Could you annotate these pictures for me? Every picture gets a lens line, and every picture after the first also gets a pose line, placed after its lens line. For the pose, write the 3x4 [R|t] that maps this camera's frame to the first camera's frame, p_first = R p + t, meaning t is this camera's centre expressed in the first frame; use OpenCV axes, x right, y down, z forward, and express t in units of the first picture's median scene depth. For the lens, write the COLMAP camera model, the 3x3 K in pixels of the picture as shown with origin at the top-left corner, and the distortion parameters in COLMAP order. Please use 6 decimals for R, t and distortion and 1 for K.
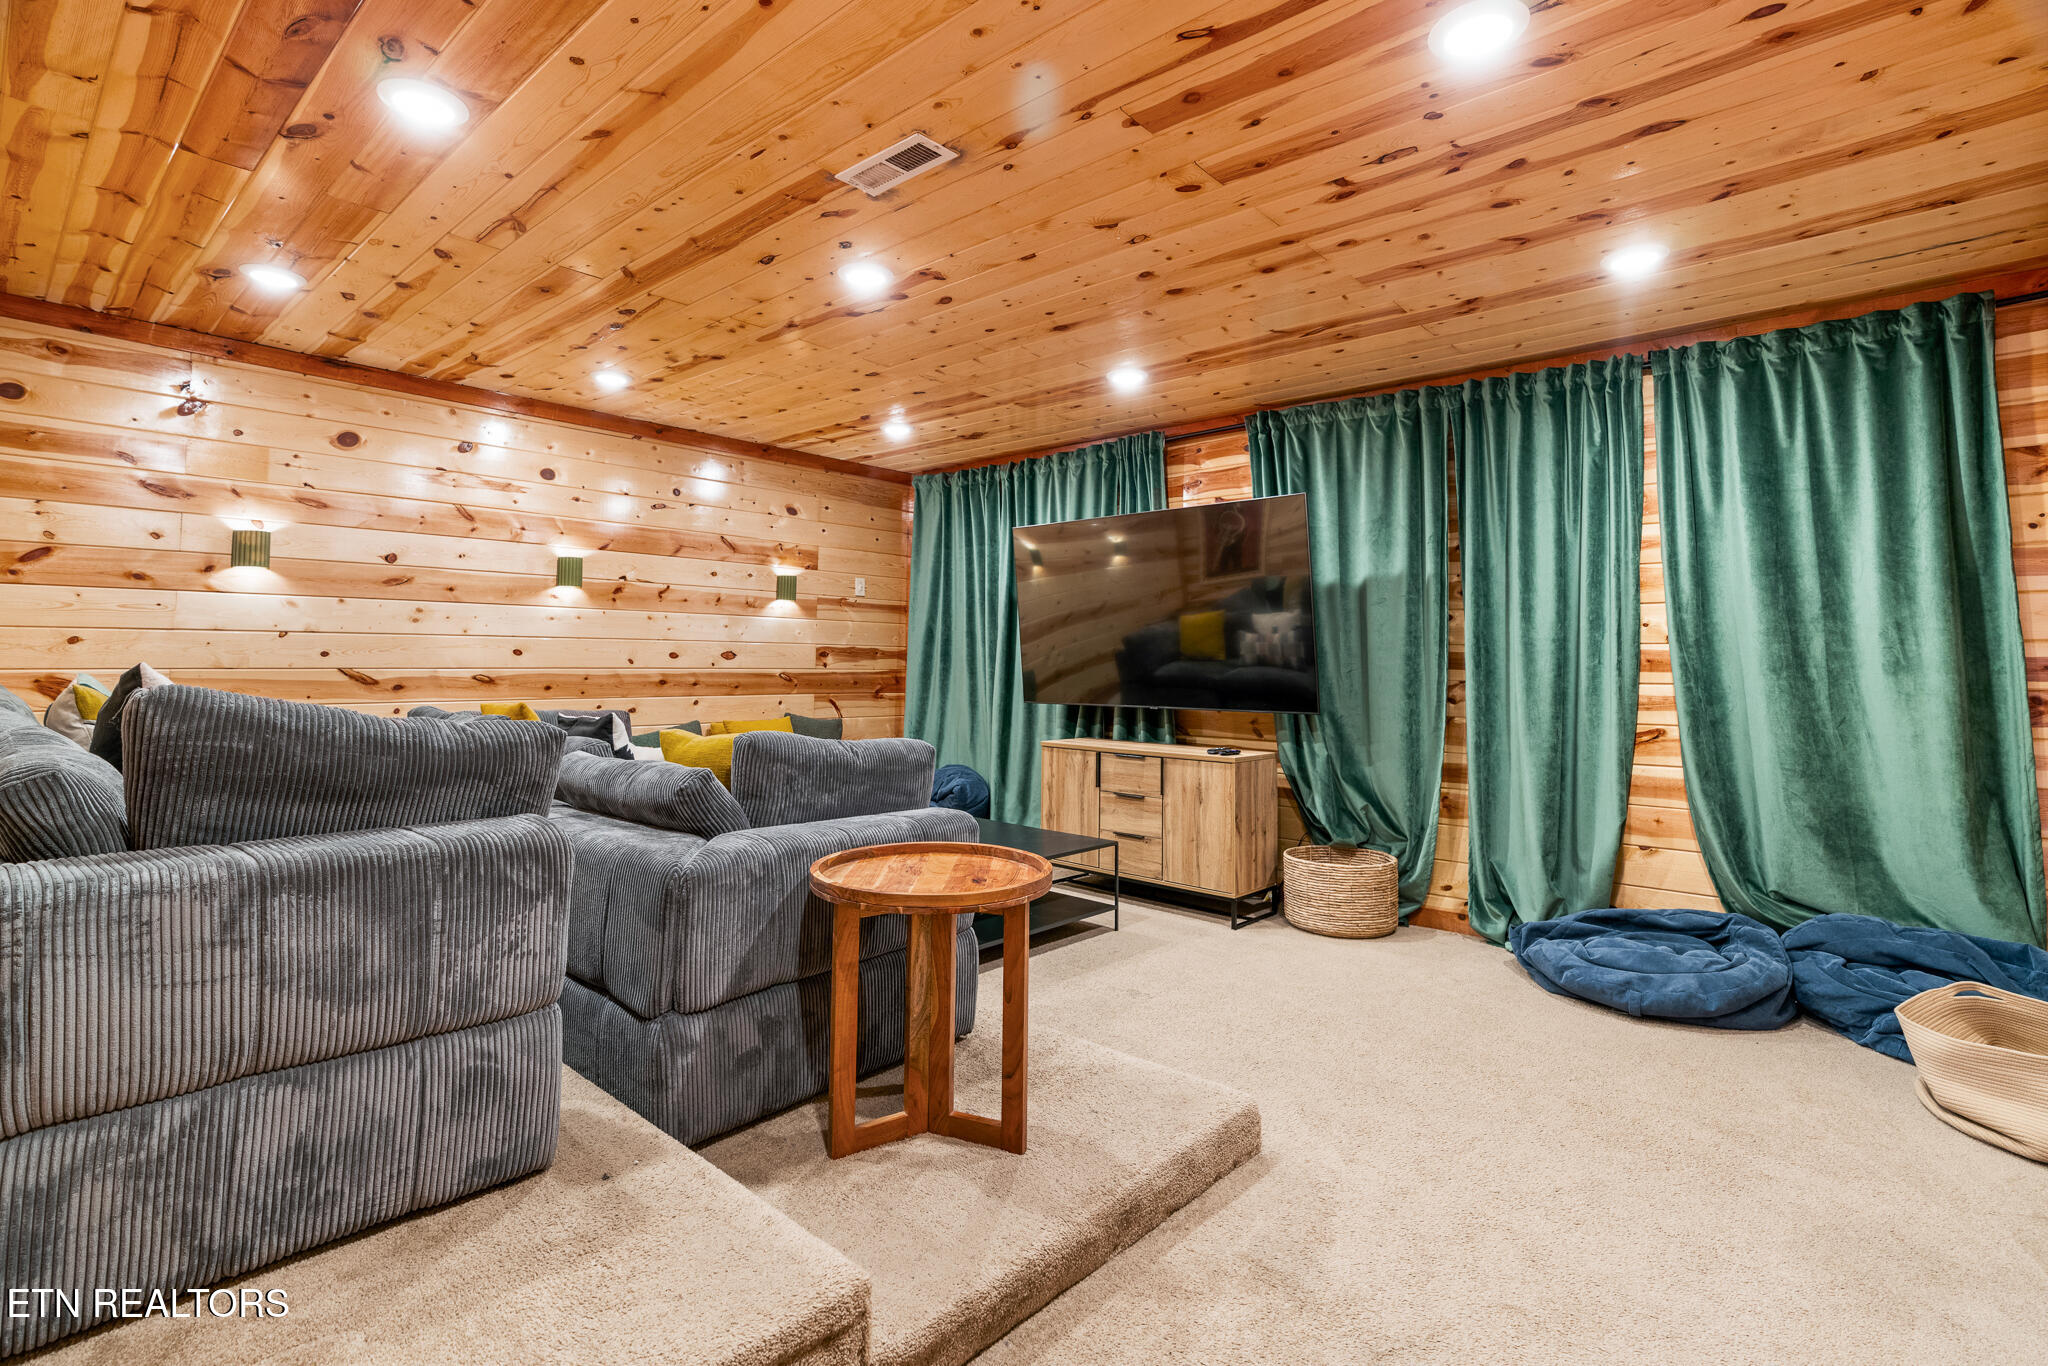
lens RADIAL K [[963.8, 0, 1026.6], [0, 963.8, 611.7], [0, 0, 1]] dist [0.000011, 0.000151]
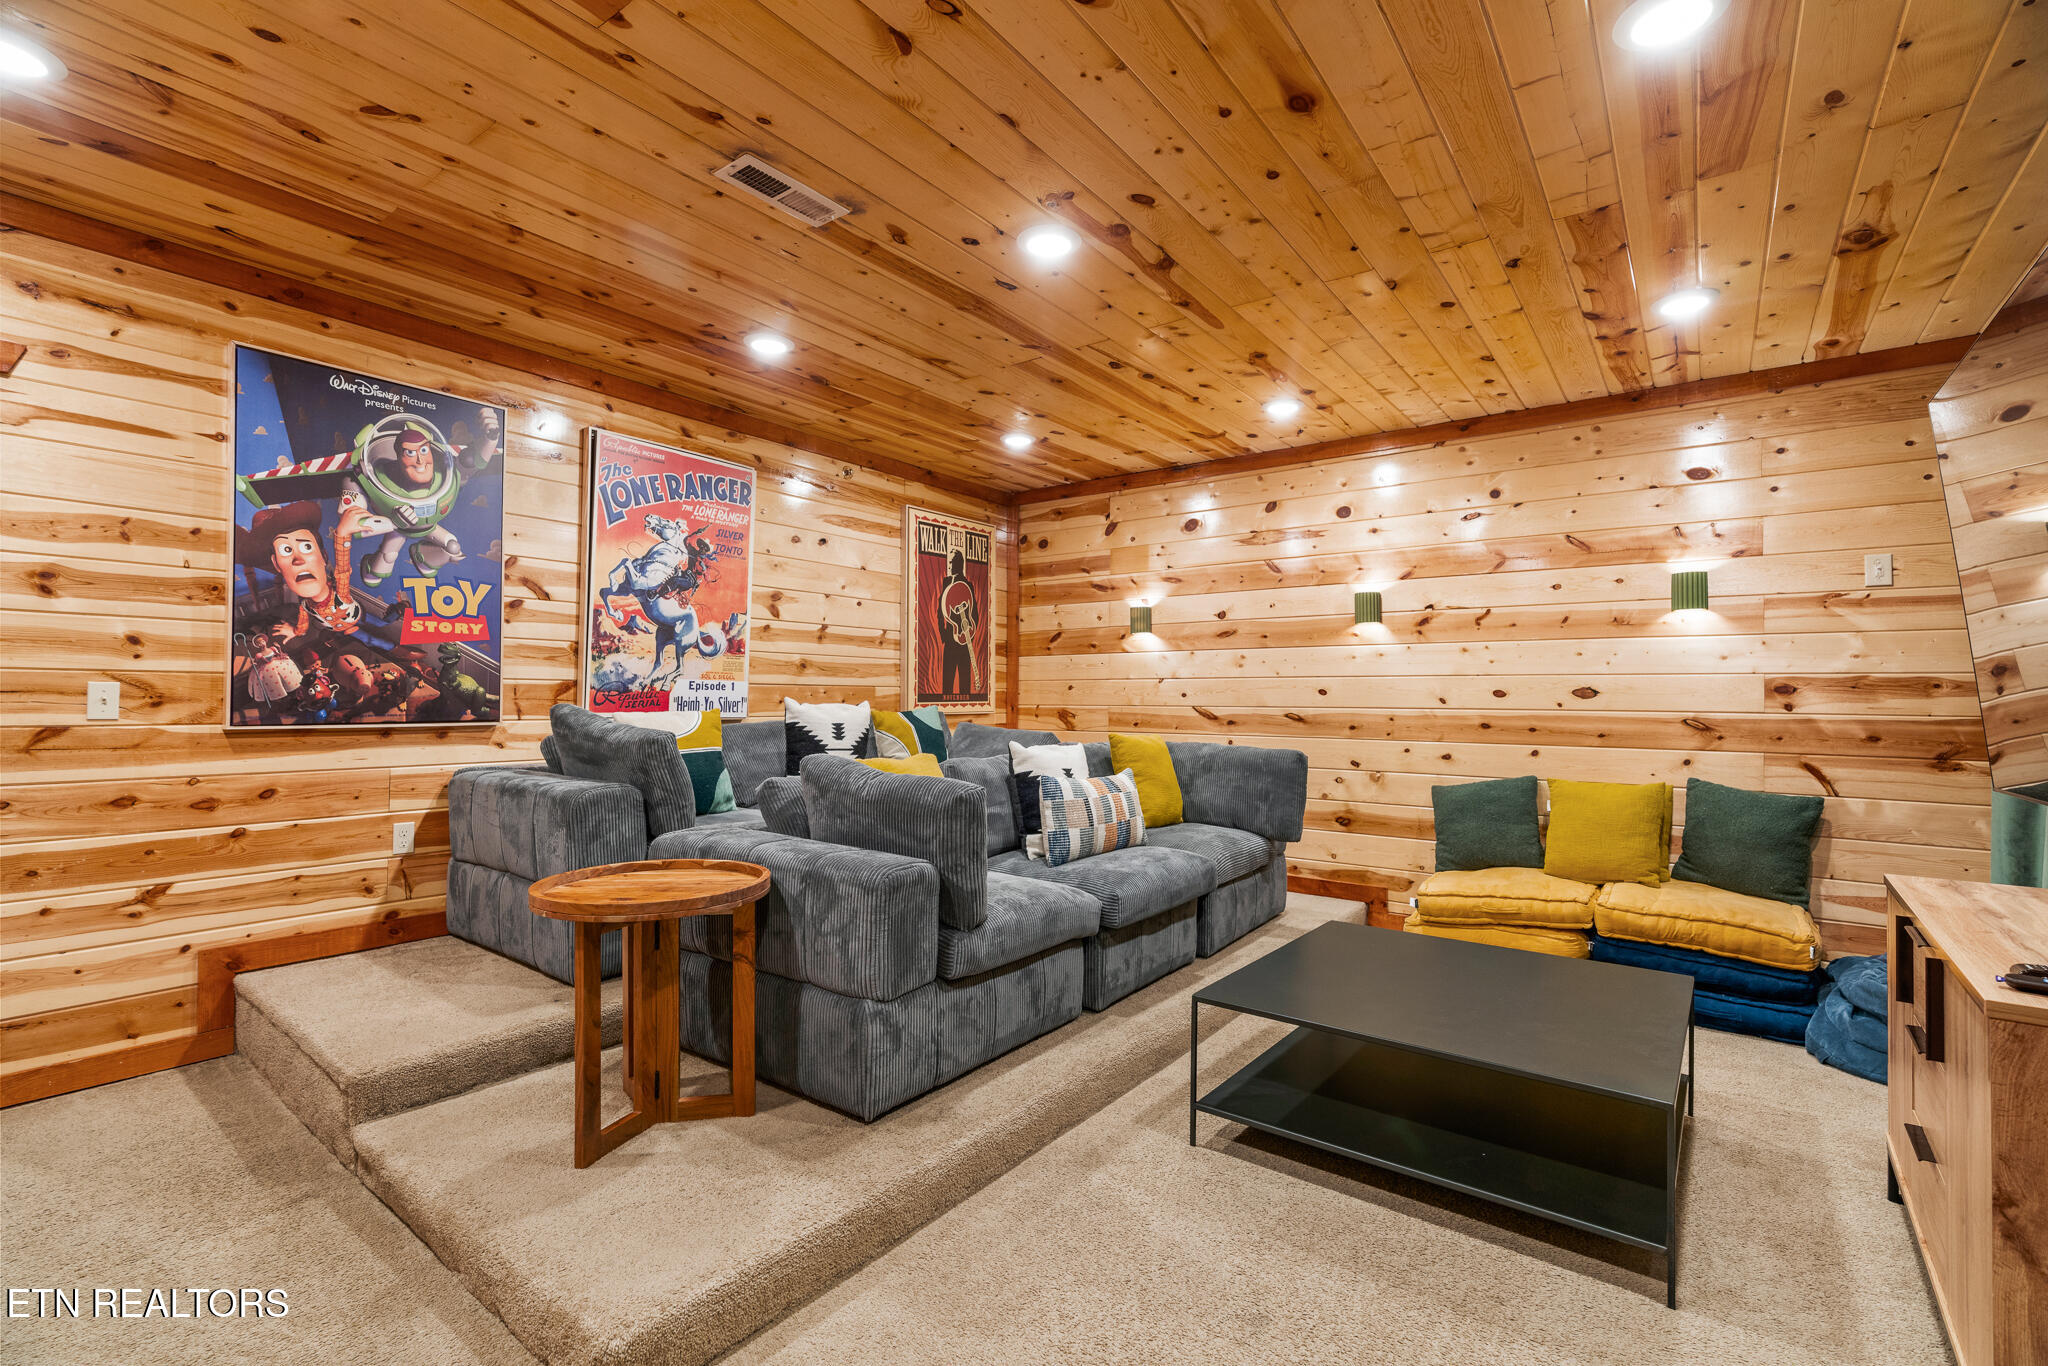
lens RADIAL K [[924.4, 0, 1021.7], [0, 924.4, 695.7], [0, 0, 1]] dist [-0.003287, 0.000176]
pose [[0.073395, -0.009332, -0.997259, 0.463173], [0.046579, 0.998897, -0.005920, 0.039405], [0.996215, -0.046017, 0.073749, 0.647132]]
